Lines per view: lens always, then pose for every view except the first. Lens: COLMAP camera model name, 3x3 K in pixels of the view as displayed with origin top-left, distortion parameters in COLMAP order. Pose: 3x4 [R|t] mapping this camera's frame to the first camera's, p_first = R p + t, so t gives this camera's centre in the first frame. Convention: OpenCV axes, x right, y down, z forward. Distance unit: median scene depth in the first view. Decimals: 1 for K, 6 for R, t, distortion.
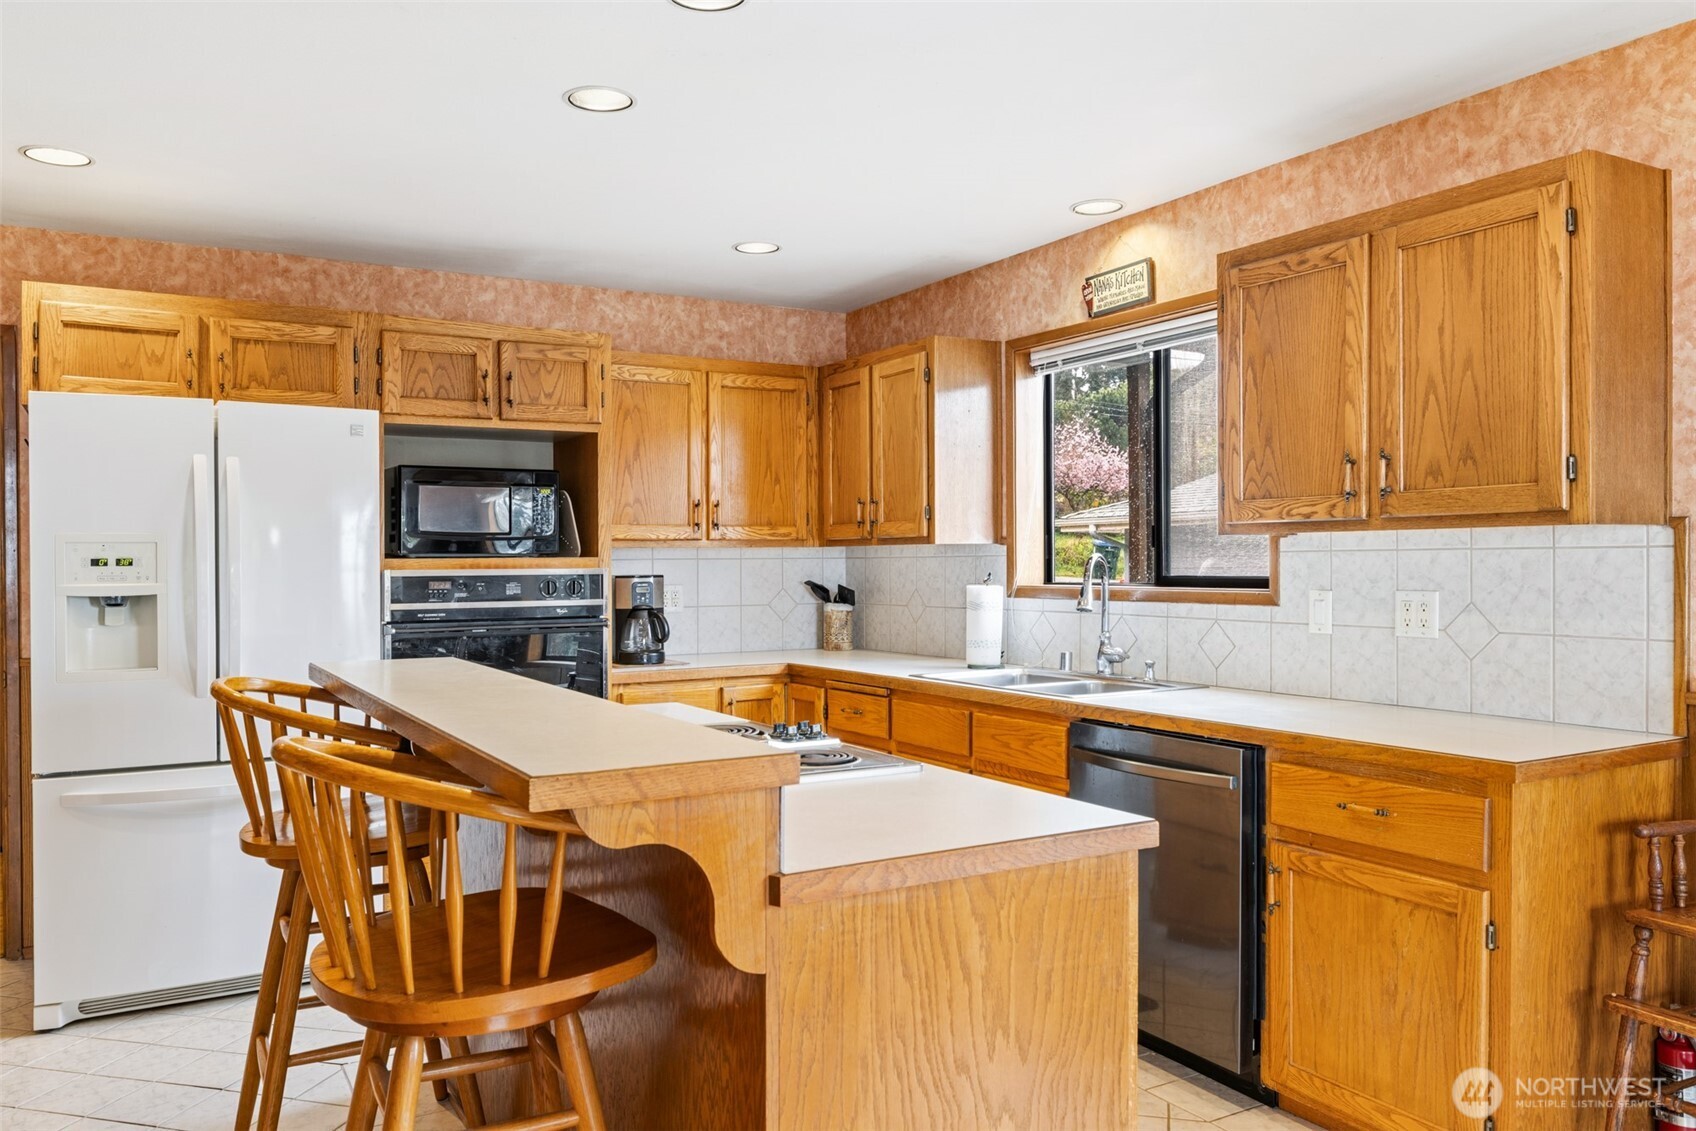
lens RADIAL K [[1218.7, 0, 843.8], [0, 1218.7, 568.2], [0, 0, 1]] dist [-0.004043, 0.002719]
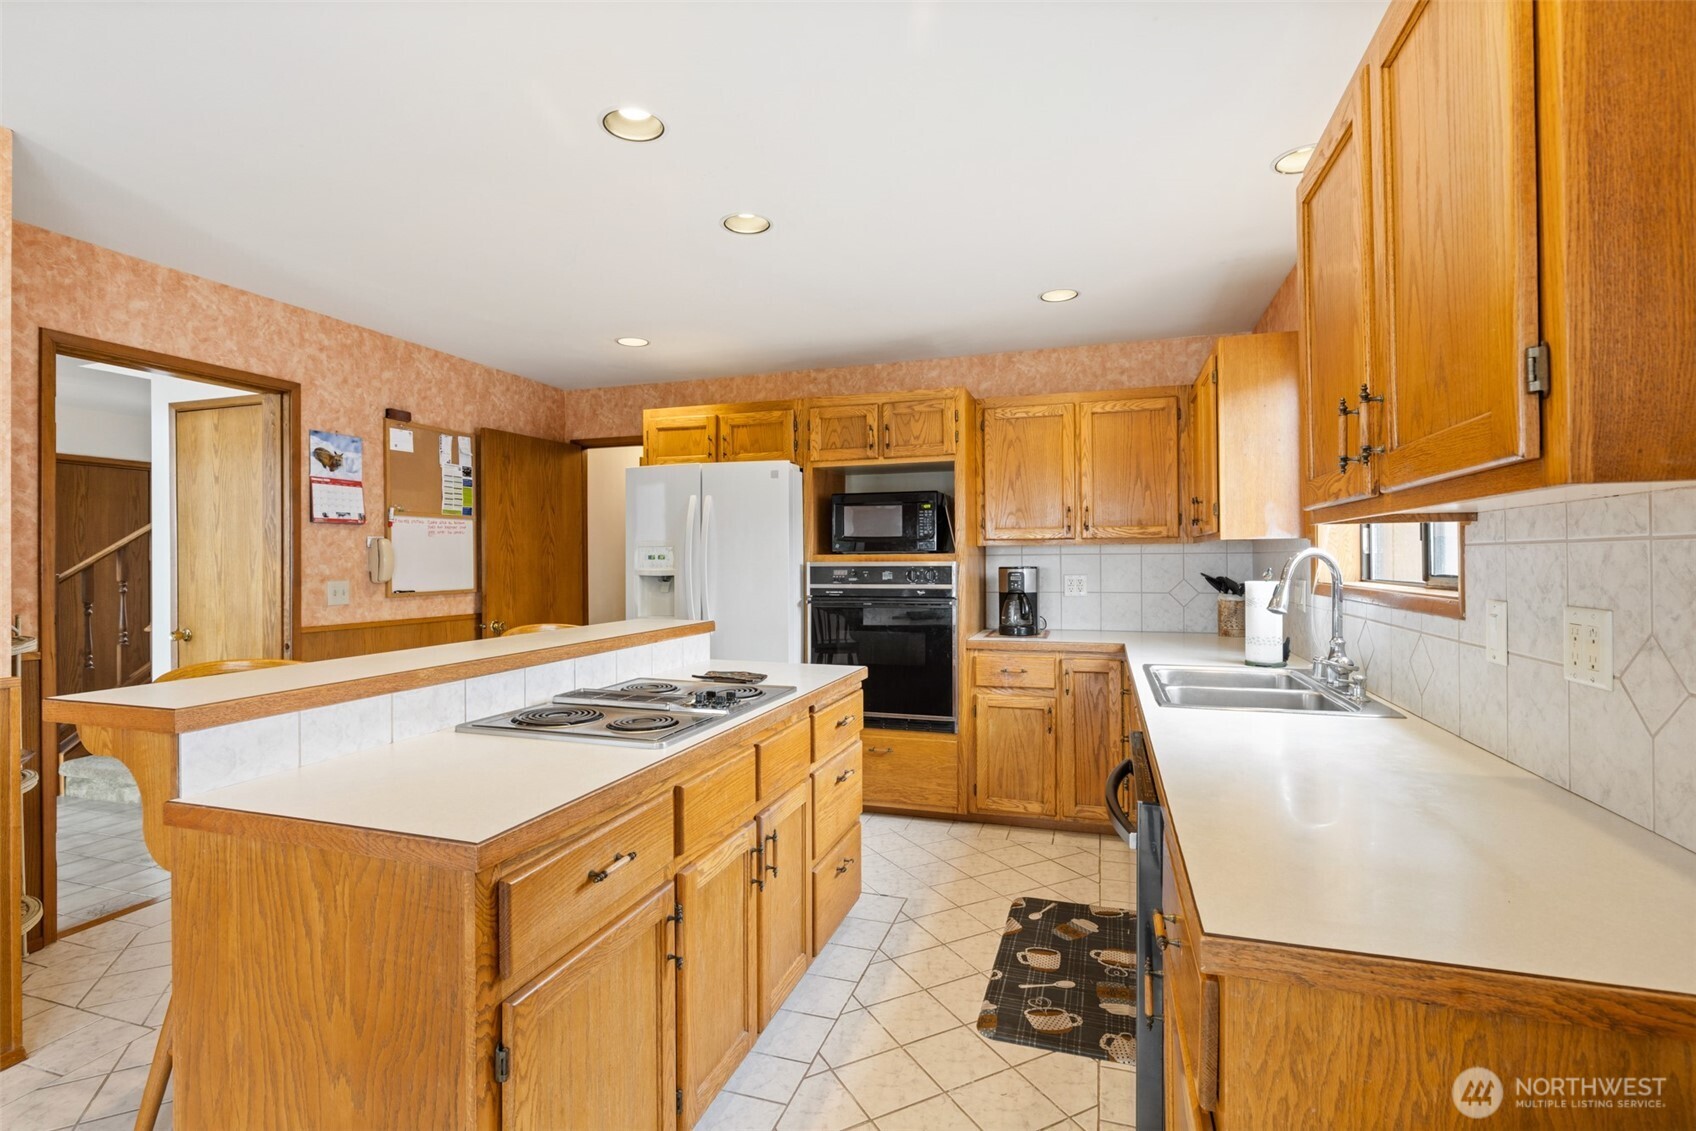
lens RADIAL K [[782.9, 0, 848.9], [0, 782.9, 555.4], [0, 0, 1]] dist [-0.007674, 0.000396]
pose [[0.673807, -0.000096, -0.738907, 0.393073], [-0.002934, 0.999992, -0.002806, -0.004366], [0.738902, 0.004059, 0.673801, 0.361825]]
